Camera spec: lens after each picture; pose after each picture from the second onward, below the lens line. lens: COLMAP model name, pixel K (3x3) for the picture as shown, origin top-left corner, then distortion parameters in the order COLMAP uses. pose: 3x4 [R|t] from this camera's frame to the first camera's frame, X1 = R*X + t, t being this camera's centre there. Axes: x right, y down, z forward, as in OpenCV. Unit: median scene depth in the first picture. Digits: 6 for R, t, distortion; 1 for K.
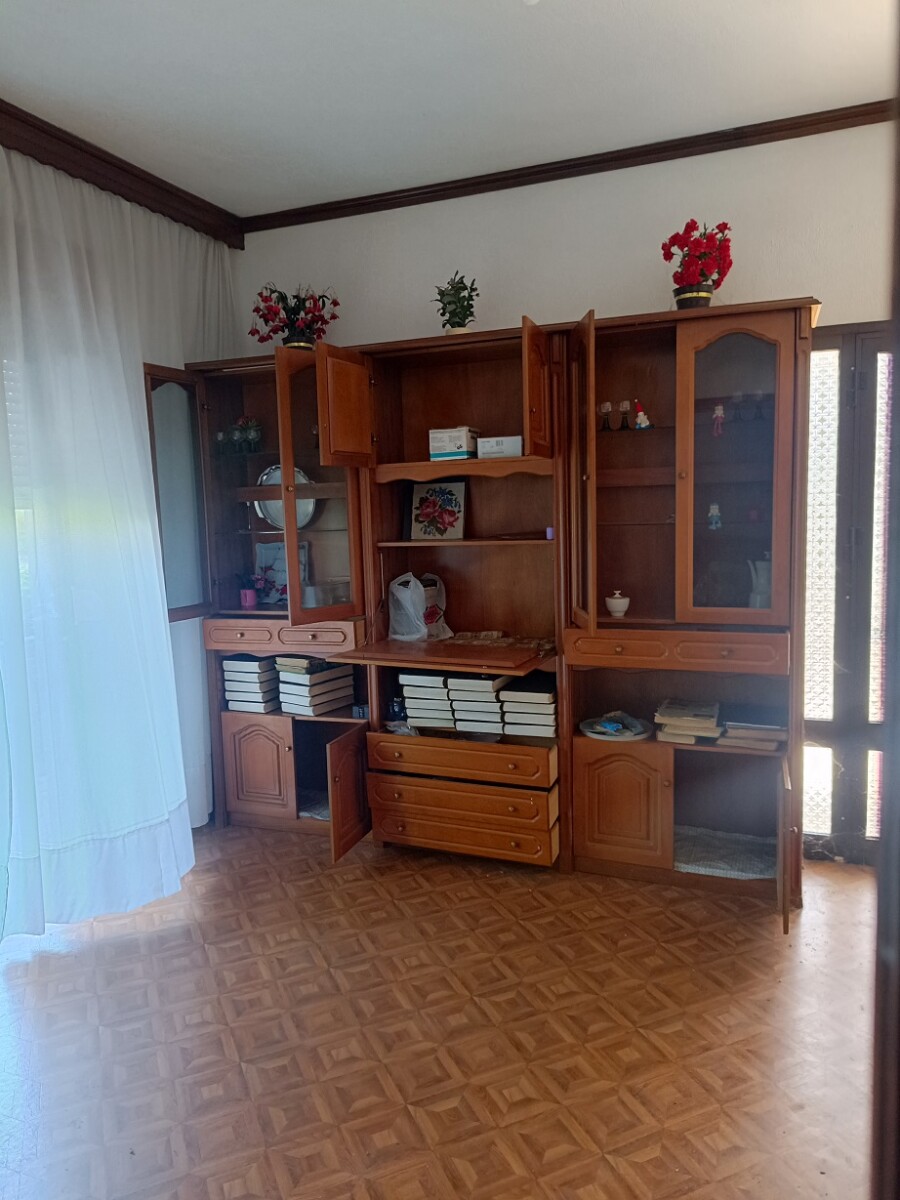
lens RADIAL K [[829.2, 0, 446.7], [0, 829.2, 600.6], [0, 0, 1]] dist [0.022783, -0.031187]
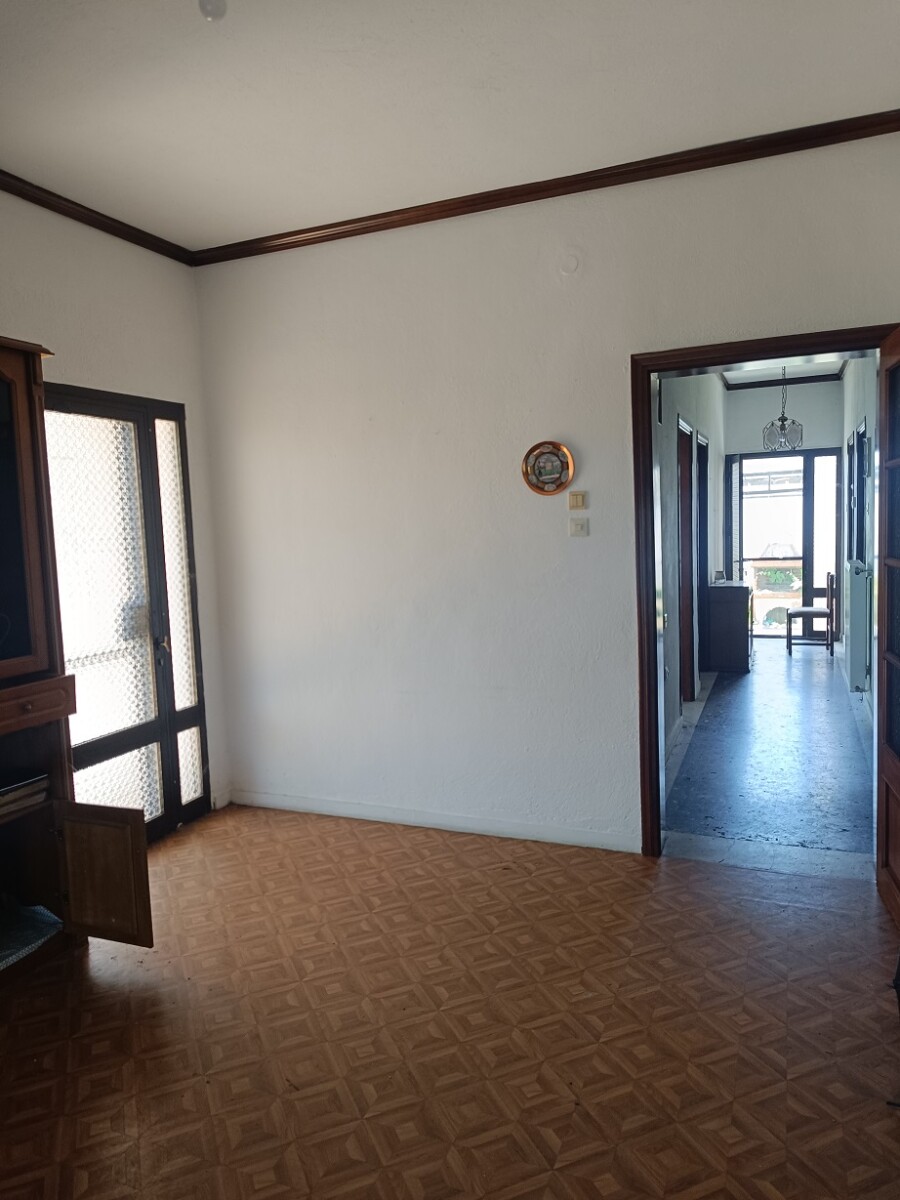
lens RADIAL K [[829.2, 0, 445.0], [0, 829.2, 600.4], [0, 0, 1]] dist [0.022783, -0.031187]
pose [[0.015380, -0.064101, 0.997825, -0.471538], [0.150168, 0.986772, 0.061076, -0.033944], [-0.988541, 0.148902, 0.024803, 0.415951]]
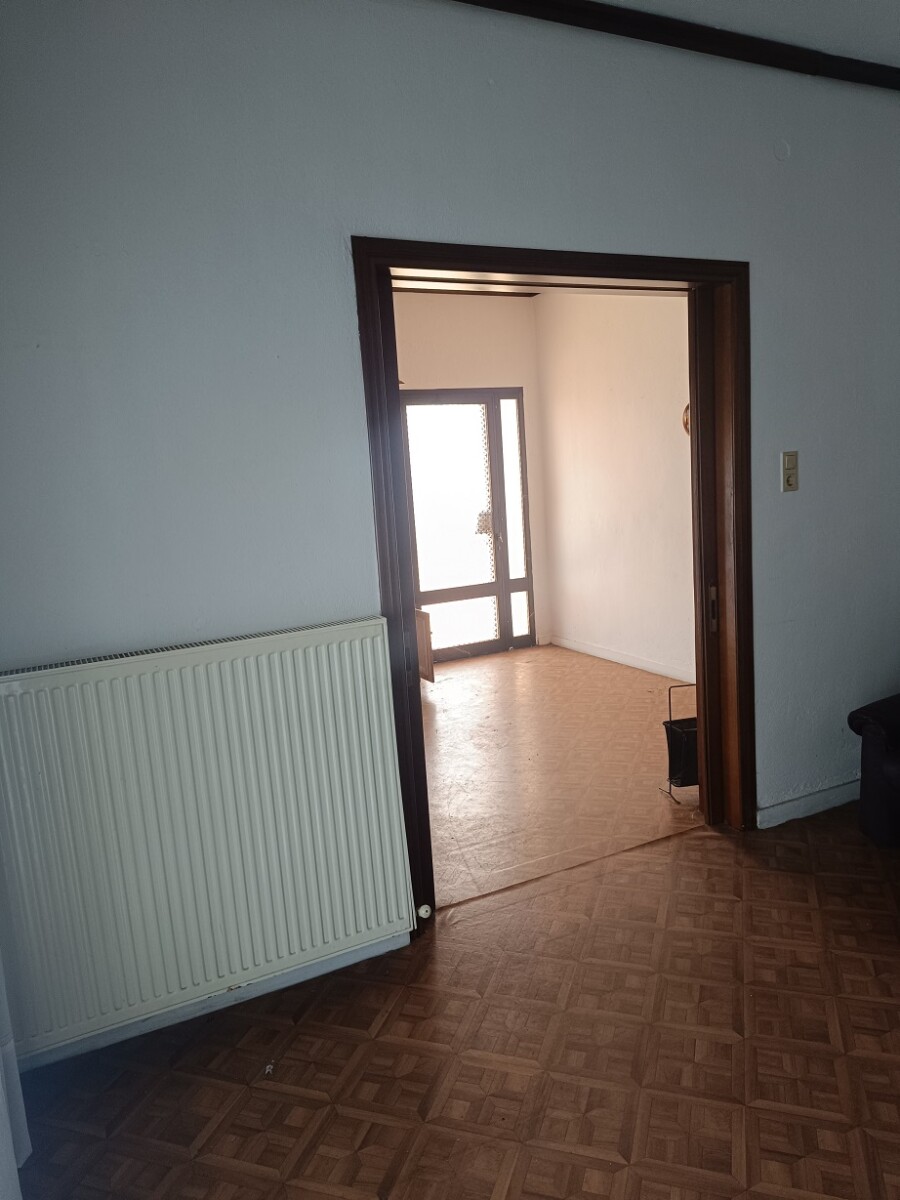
lens RADIAL K [[829.2, 0, 445.8], [0, 829.2, 599.7], [0, 0, 1]] dist [0.022783, -0.031187]
pose [[0.664037, -0.126610, 0.736902, -0.821967], [0.129741, 0.990119, 0.053204, 0.056802], [-0.736357, 0.060277, 0.673902, -0.308872]]
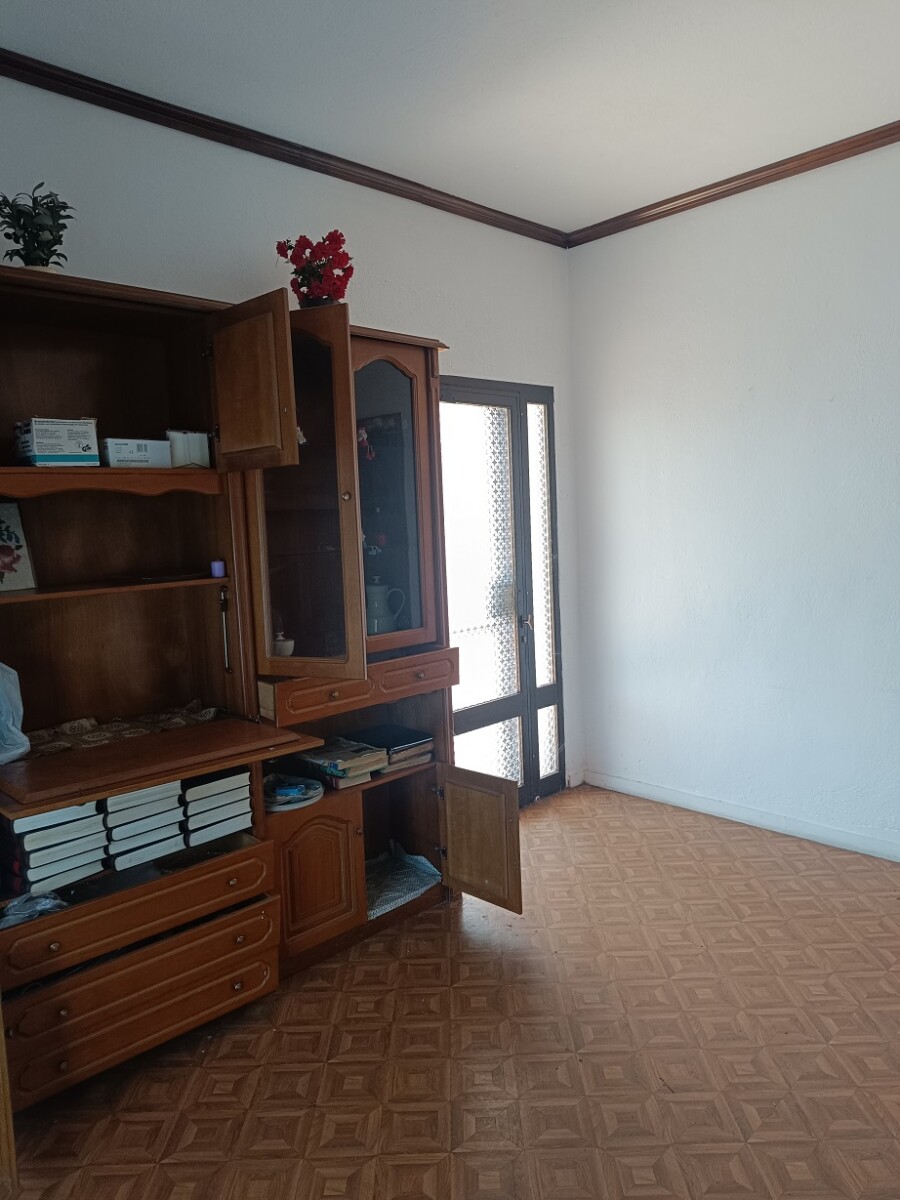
lens RADIAL K [[829.2, 0, 432.7], [0, 829.2, 599.8], [0, 0, 1]] dist [0.022783, -0.031187]
pose [[0.410585, -0.077949, 0.908484, -0.465451], [0.132913, 0.990814, 0.024943, -0.041730], [-0.902083, 0.110508, 0.417174, 0.460536]]
